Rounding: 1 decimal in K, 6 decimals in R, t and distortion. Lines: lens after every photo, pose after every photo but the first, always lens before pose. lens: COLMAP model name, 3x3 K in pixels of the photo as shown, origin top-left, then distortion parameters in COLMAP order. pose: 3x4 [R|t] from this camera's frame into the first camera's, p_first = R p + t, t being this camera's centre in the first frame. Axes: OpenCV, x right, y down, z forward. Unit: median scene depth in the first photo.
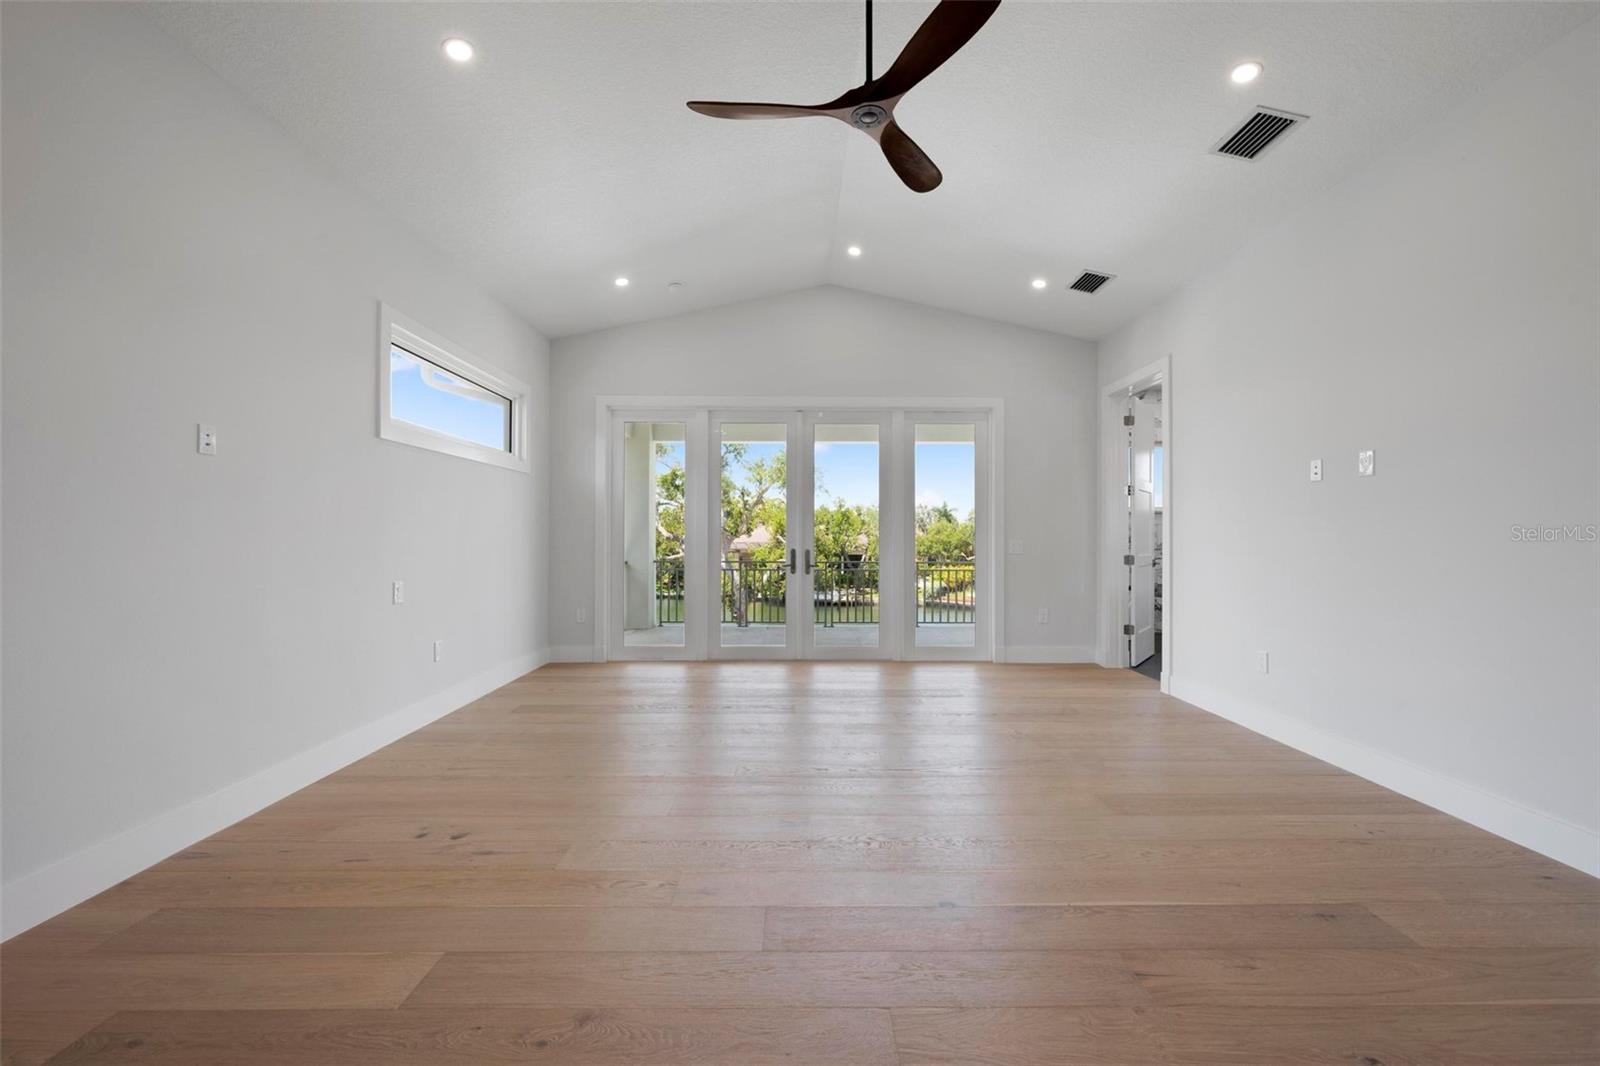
lens RADIAL K [[621.5, 0, 807.8], [0, 621.5, 530.8], [0, 0, 1]] dist [-0.005139, 0.000463]
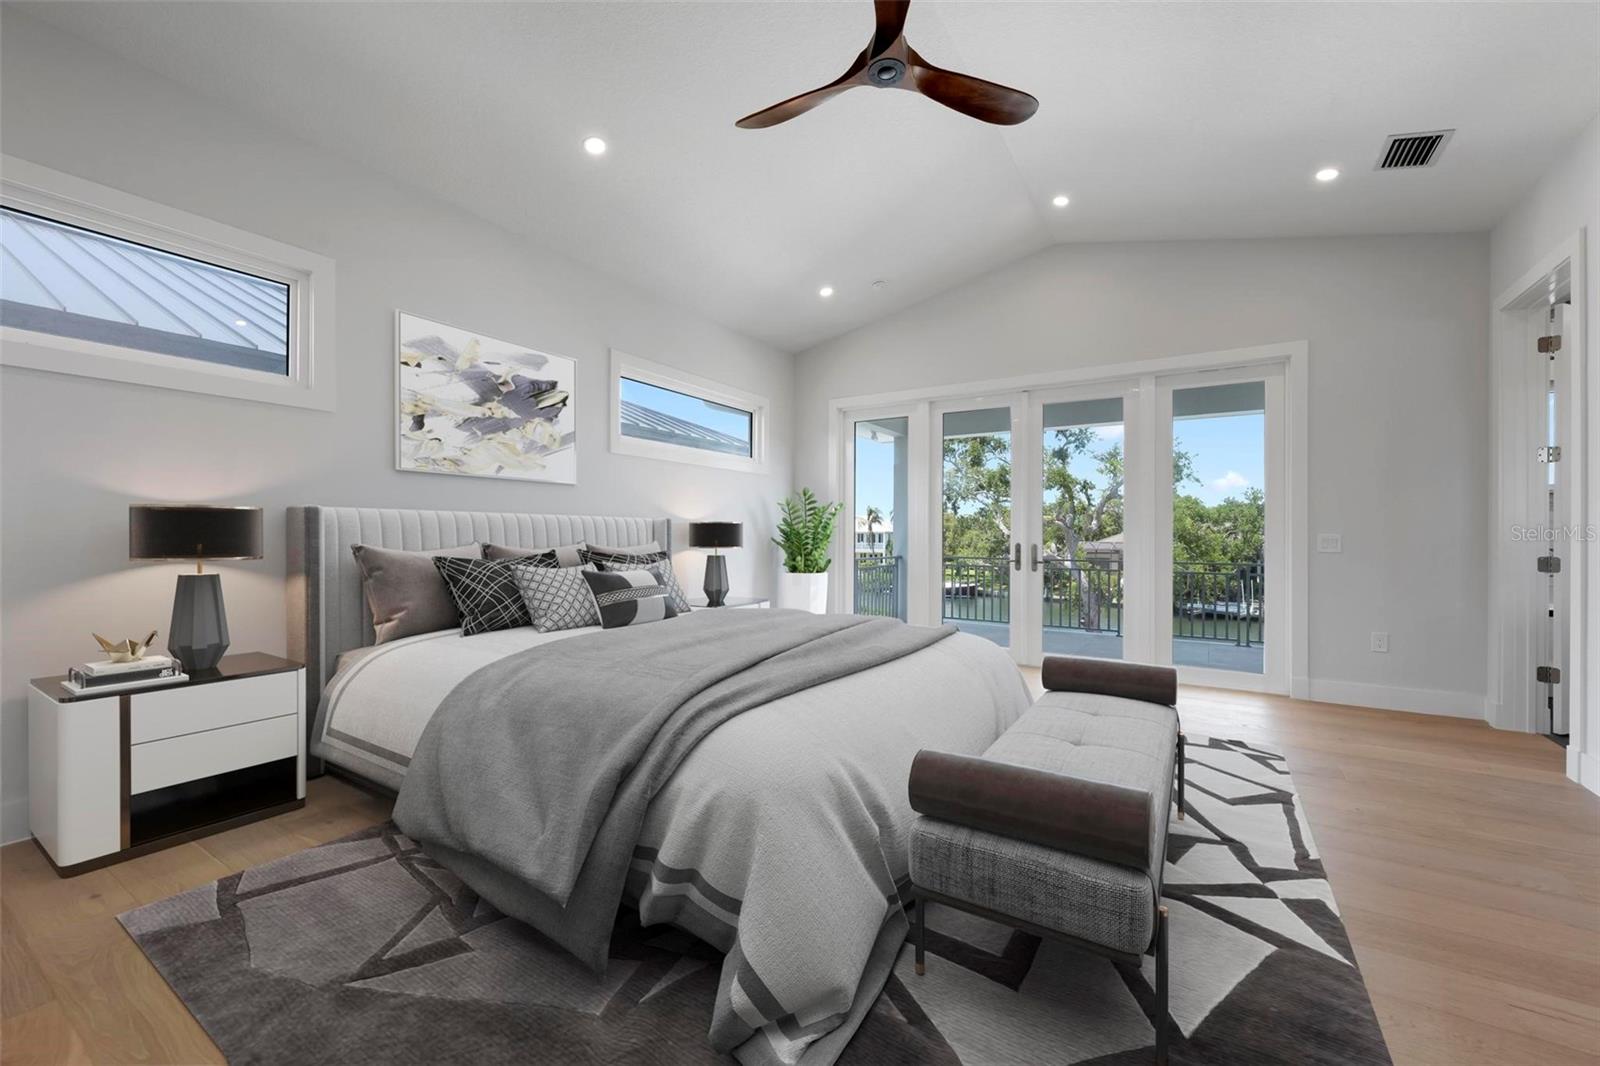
lens RADIAL K [[621.5, 0, 810.8], [0, 621.5, 531.7], [0, 0, 1]] dist [-0.005139, 0.000463]
pose [[0.842369, 0.000456, -0.538900, 0.212537], [0.001341, 0.999995, 0.002942, 0.009440], [0.538899, -0.003201, 0.842364, 0.062665]]
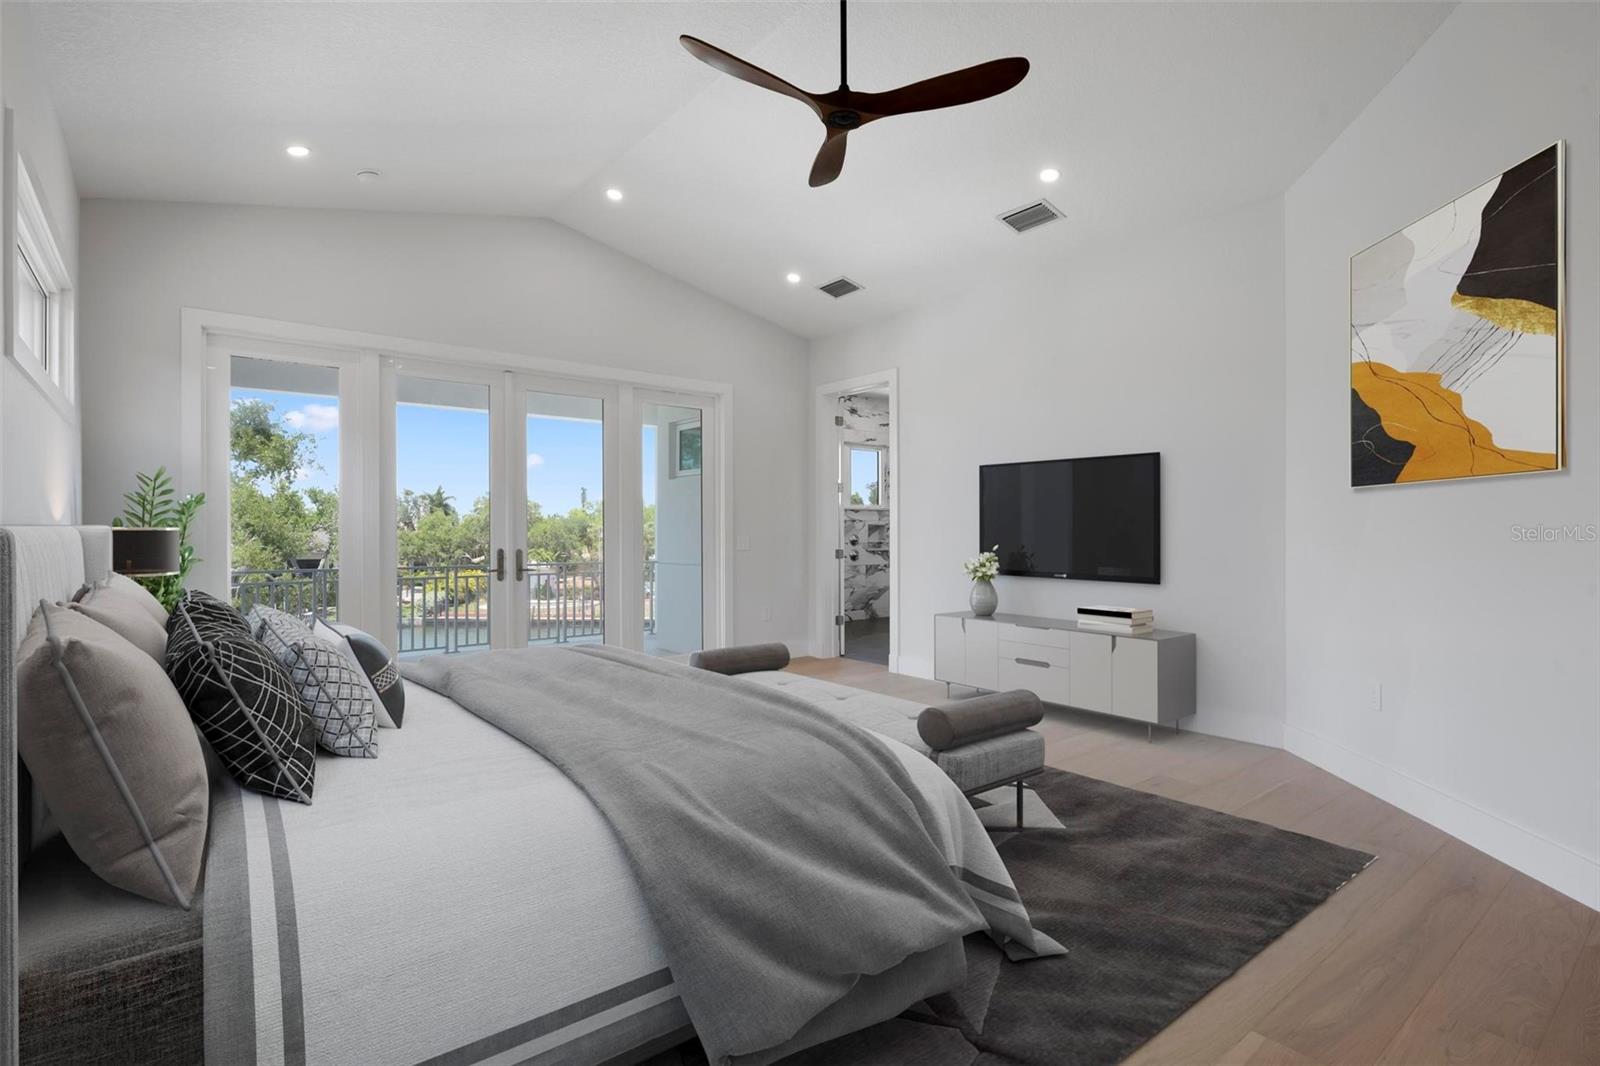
lens RADIAL K [[753.4, 0, 796.6], [0, 753.4, 519.3], [0, 0, 1]] dist [0.002839, 0.000650]
pose [[0.786068, 0.002739, 0.618134, -0.313646], [0.001968, 0.999974, -0.006933, -0.000375], [-0.618137, 0.006667, 0.786042, 0.035363]]
